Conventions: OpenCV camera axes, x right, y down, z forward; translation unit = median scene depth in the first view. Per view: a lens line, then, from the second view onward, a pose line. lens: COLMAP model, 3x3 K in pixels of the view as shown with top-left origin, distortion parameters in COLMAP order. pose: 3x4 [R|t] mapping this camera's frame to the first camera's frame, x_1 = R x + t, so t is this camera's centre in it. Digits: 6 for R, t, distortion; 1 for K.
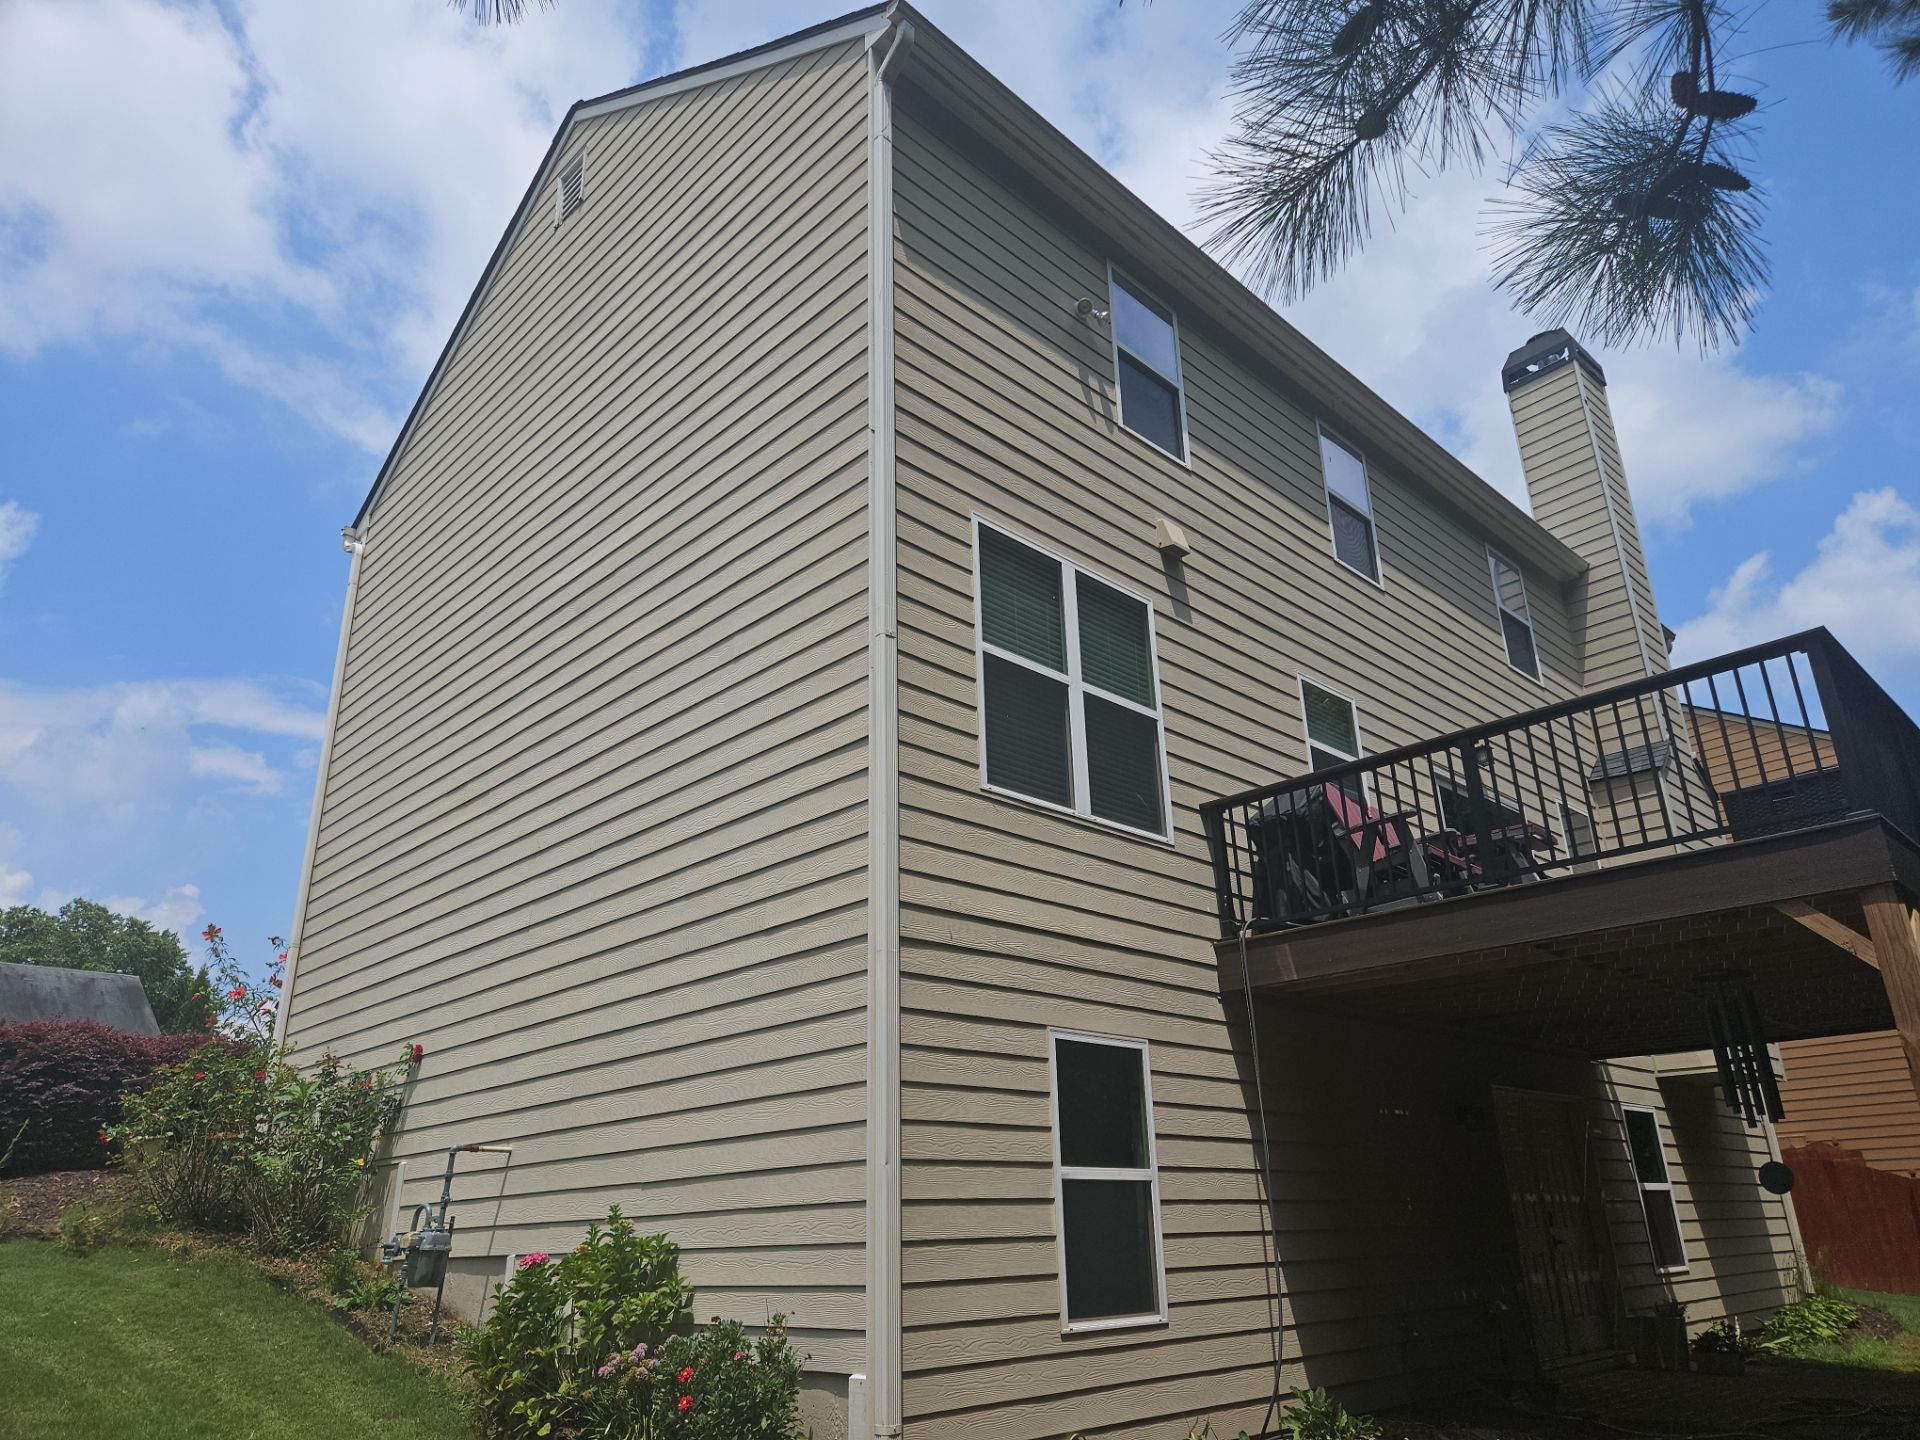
lens RADIAL K [[1290.3, 0, 964.4], [0, 1290.3, 729.3], [0, 0, 1]] dist [0.087022, 0.000061]
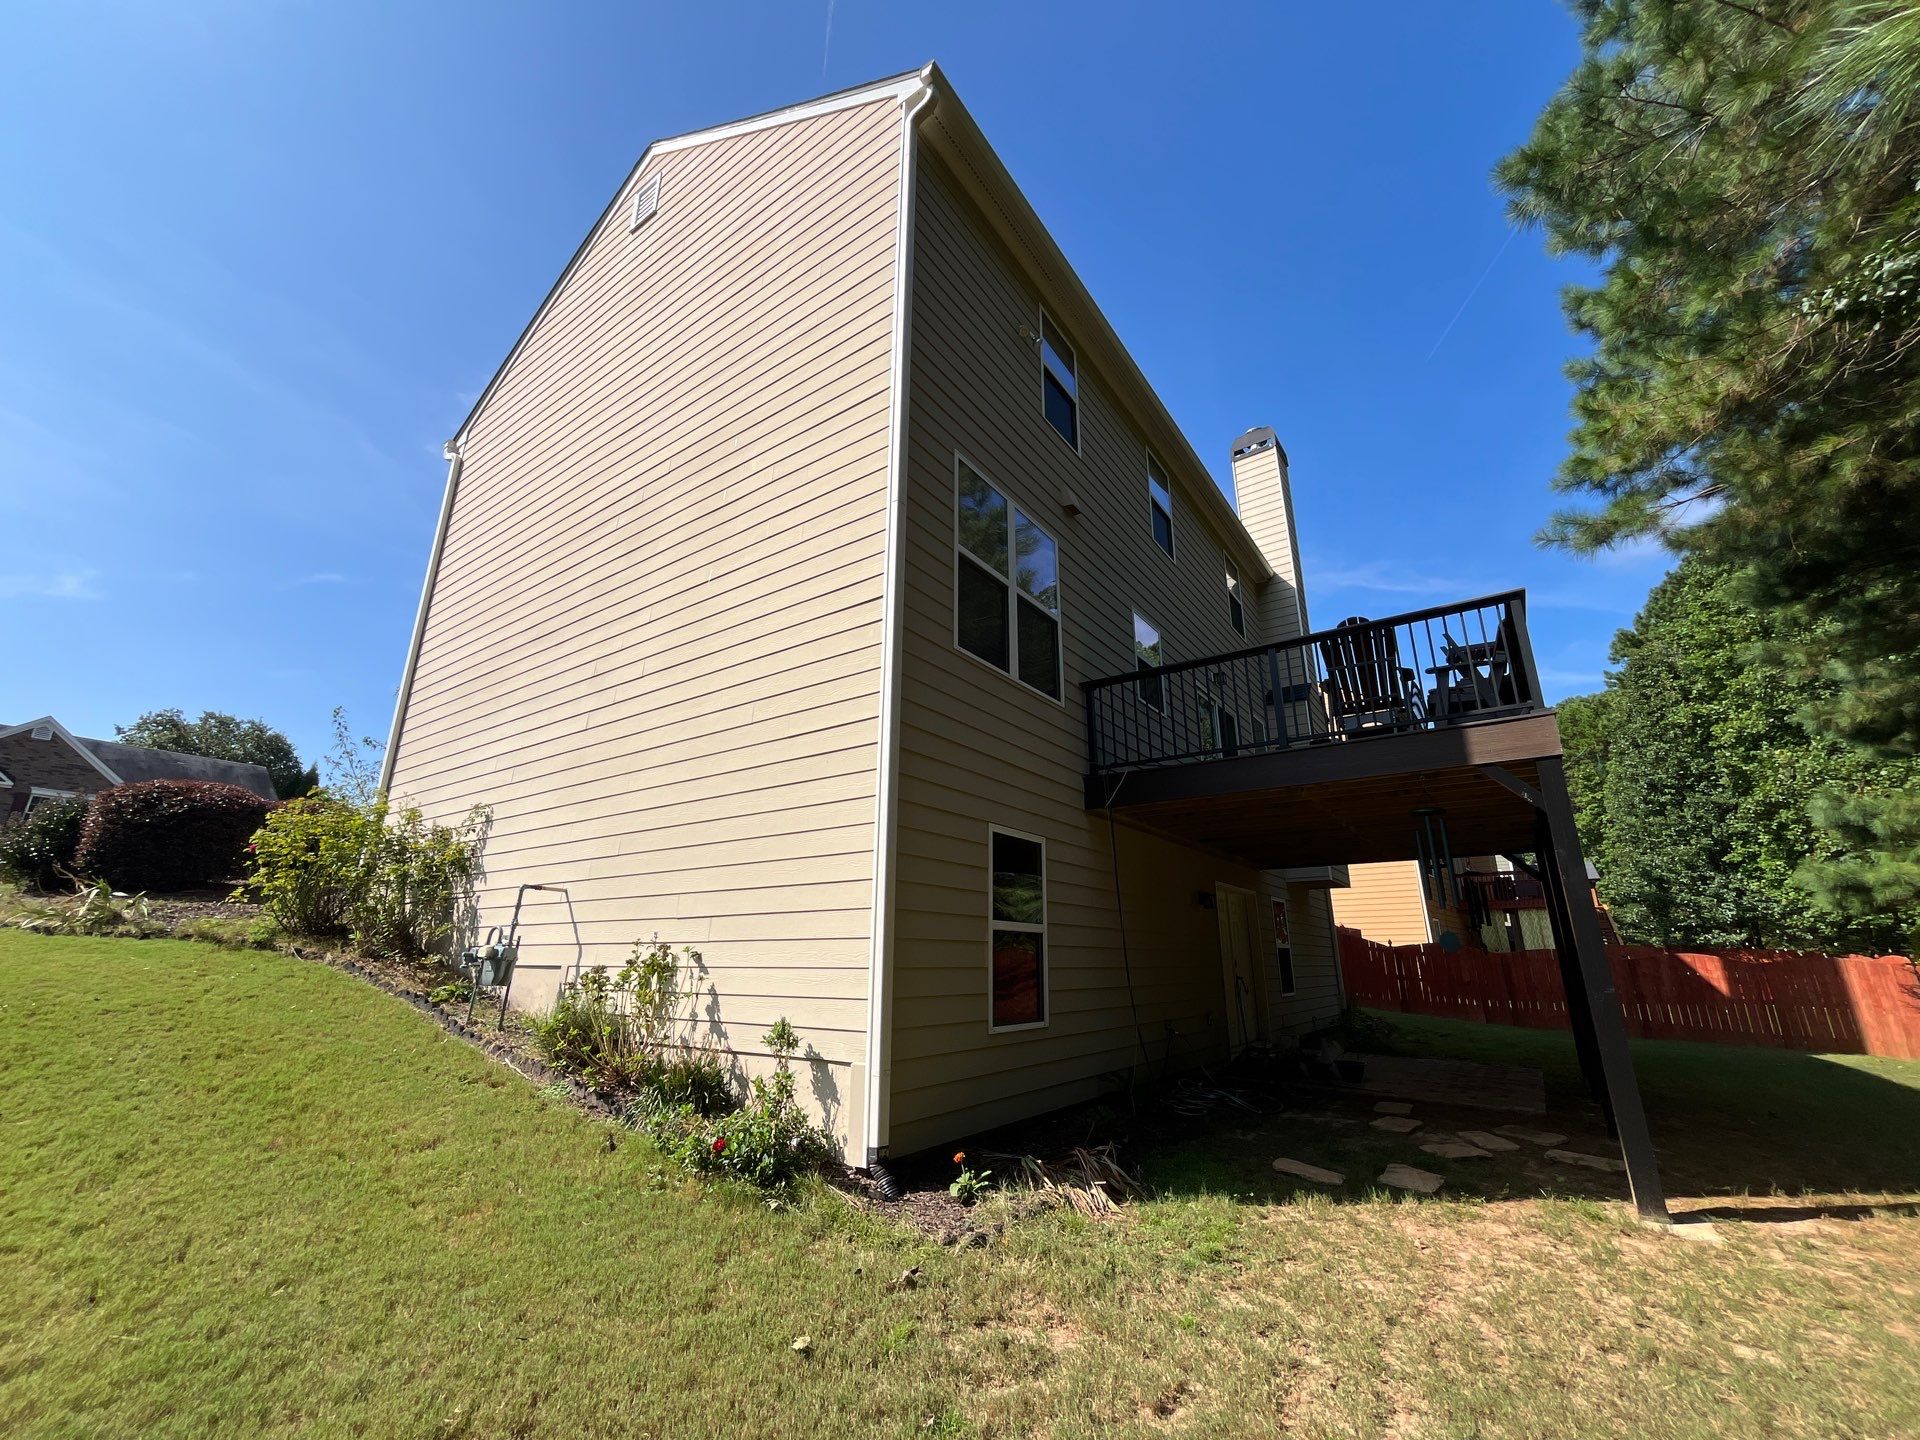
lens RADIAL K [[788.0, 0, 951.6], [0, 788.0, 710.1], [0, 0, 1]] dist [0.016433, 0.000071]
pose [[0.984441, 0.083355, 0.154686, -0.097630], [-0.092251, 0.994417, 0.051239, 0.057798], [-0.149551, -0.064712, 0.986634, 0.150961]]
